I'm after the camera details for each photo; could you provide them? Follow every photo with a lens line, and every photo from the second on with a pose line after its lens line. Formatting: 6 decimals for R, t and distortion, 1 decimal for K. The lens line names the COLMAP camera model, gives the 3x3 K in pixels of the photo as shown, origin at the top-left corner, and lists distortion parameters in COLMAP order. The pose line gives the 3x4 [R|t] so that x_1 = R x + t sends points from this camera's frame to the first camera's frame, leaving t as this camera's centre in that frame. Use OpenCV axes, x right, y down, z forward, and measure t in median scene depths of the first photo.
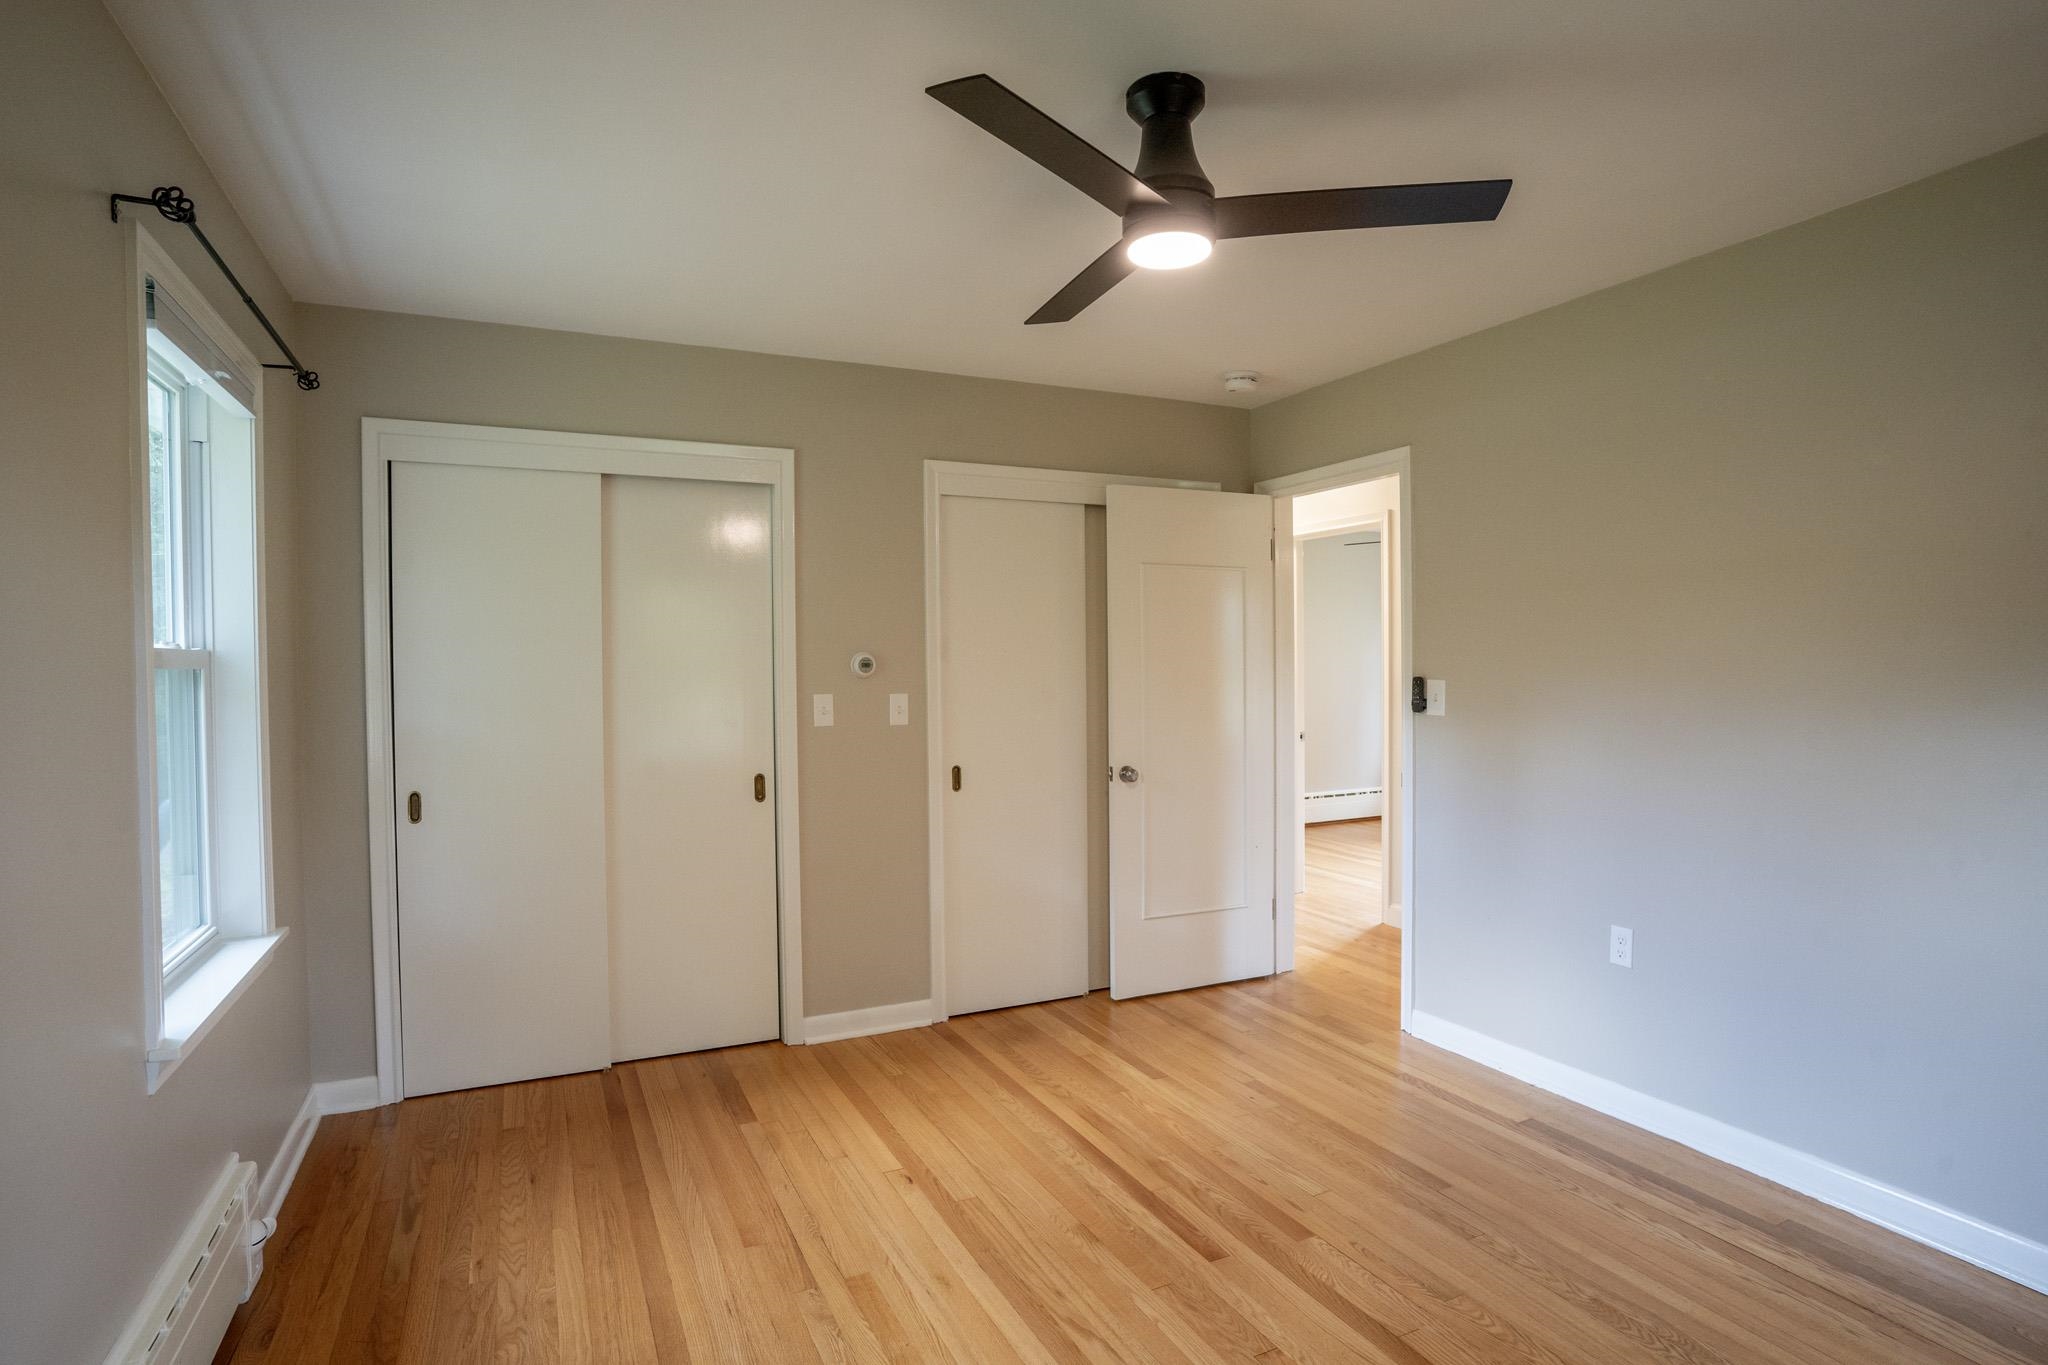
lens RADIAL K [[1060.6, 0, 1022.6], [0, 1060.6, 685.0], [0, 0, 1]] dist [-0.078437, 0.044939]
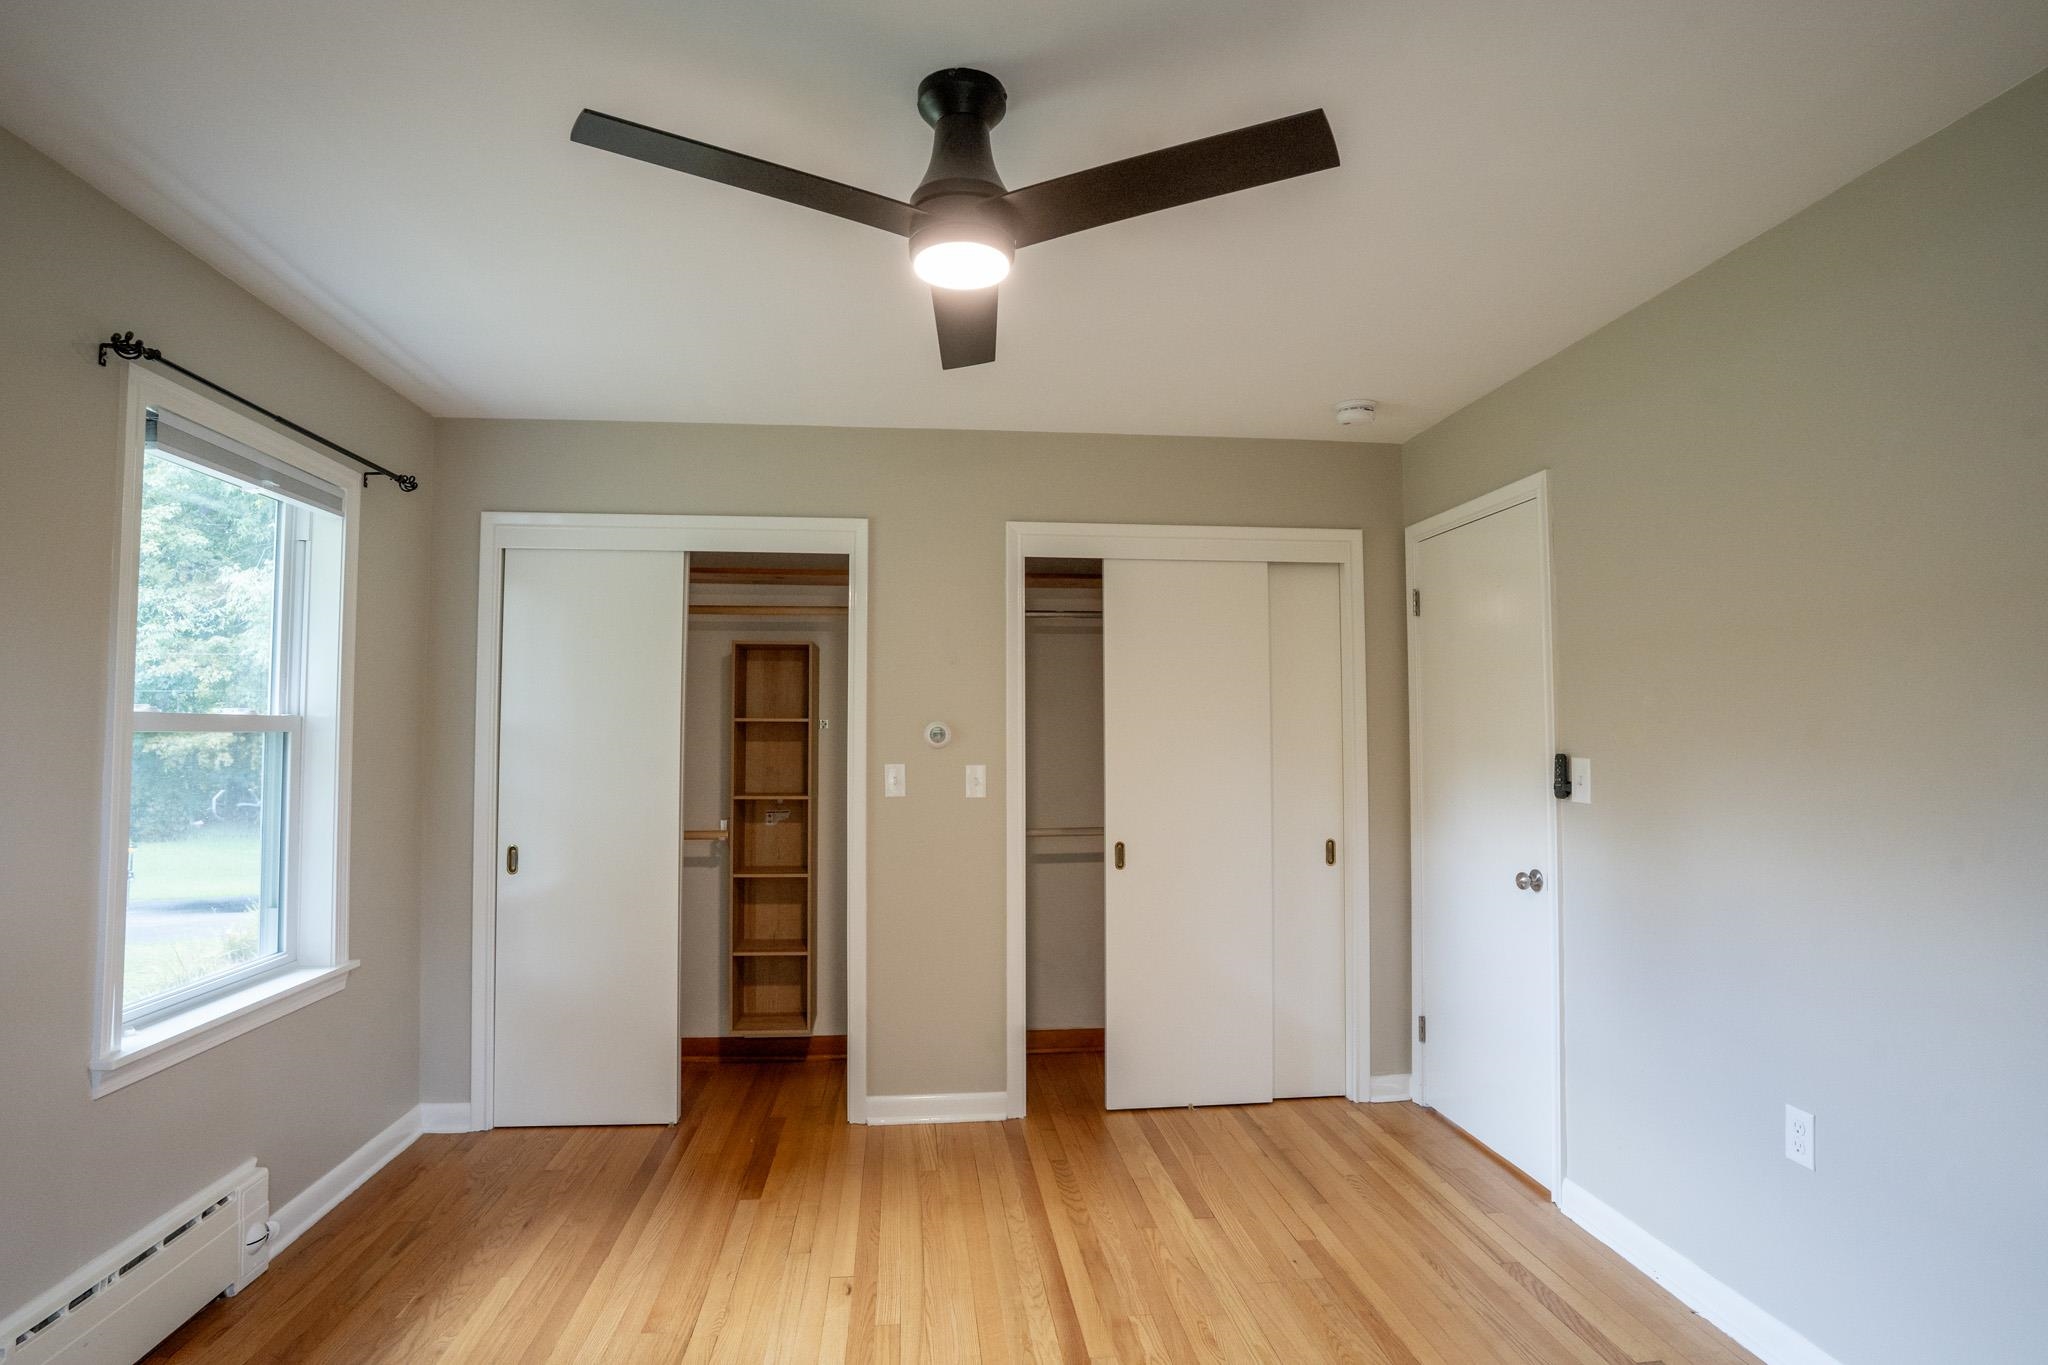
lens RADIAL K [[1060.6, 0, 1022.6], [0, 1060.6, 685.0], [0, 0, 1]] dist [-0.078437, 0.044939]
pose [[0.941918, -0.007625, -0.335757, 0.299229], [-0.014068, 0.997969, -0.062129, -0.005957], [0.335548, 0.063243, 0.939898, 0.131215]]
